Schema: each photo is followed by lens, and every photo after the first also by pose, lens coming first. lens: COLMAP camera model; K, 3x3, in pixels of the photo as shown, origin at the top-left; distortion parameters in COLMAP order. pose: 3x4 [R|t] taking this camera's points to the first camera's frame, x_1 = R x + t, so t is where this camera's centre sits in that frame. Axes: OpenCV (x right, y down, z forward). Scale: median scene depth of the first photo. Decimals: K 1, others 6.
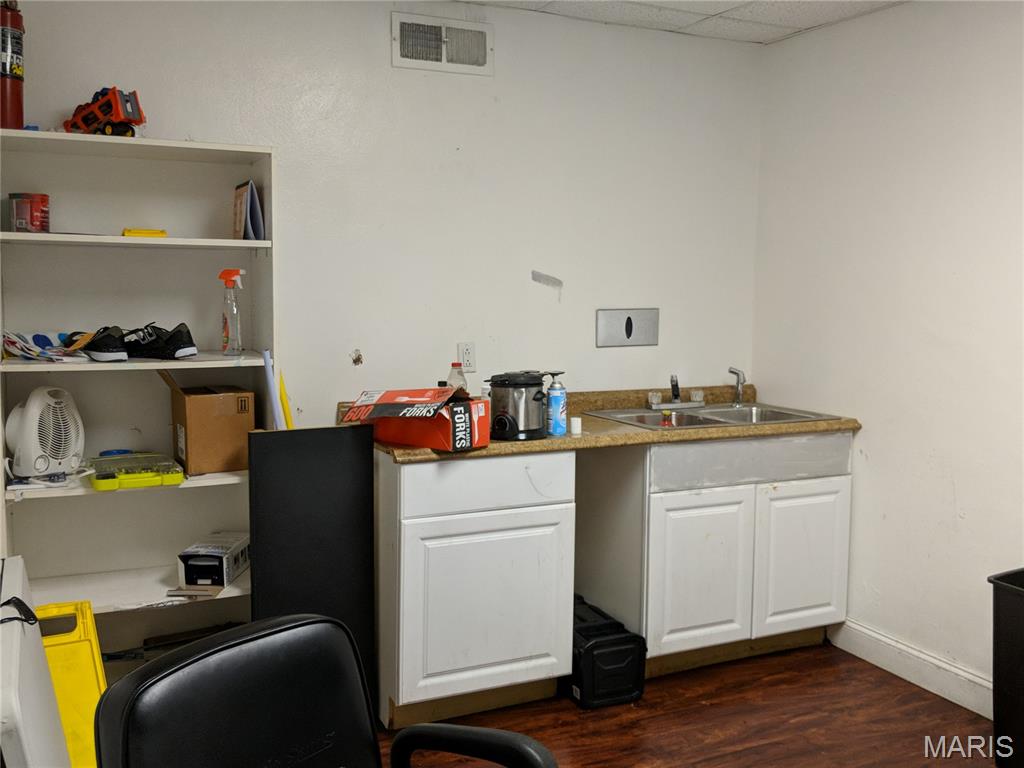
lens RADIAL K [[850.1, 0, 491.4], [0, 850.1, 383.2], [0, 0, 1]] dist [0.100046, -0.200140]
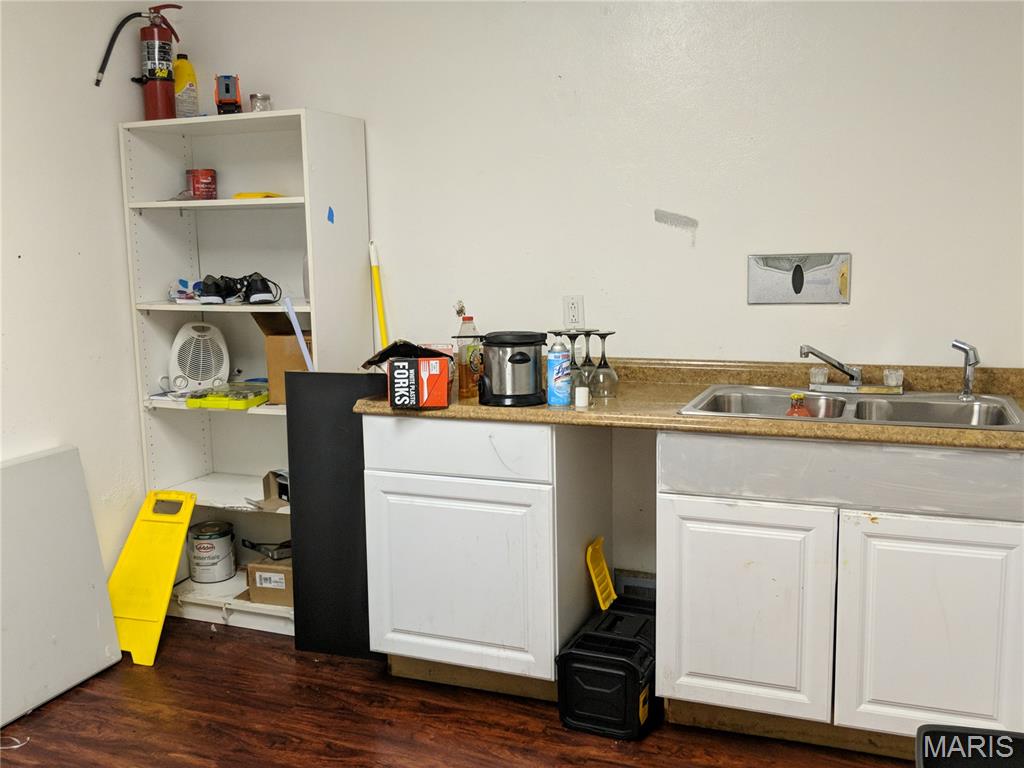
lens RADIAL K [[850.1, 0, 491.4], [0, 850.1, 383.2], [0, 0, 1]] dist [0.100046, -0.200140]
pose [[0.732380, 0.088128, -0.675168, 0.619169], [-0.050039, 0.995874, 0.075710, -0.023062], [0.679055, -0.021664, 0.733768, 0.337074]]
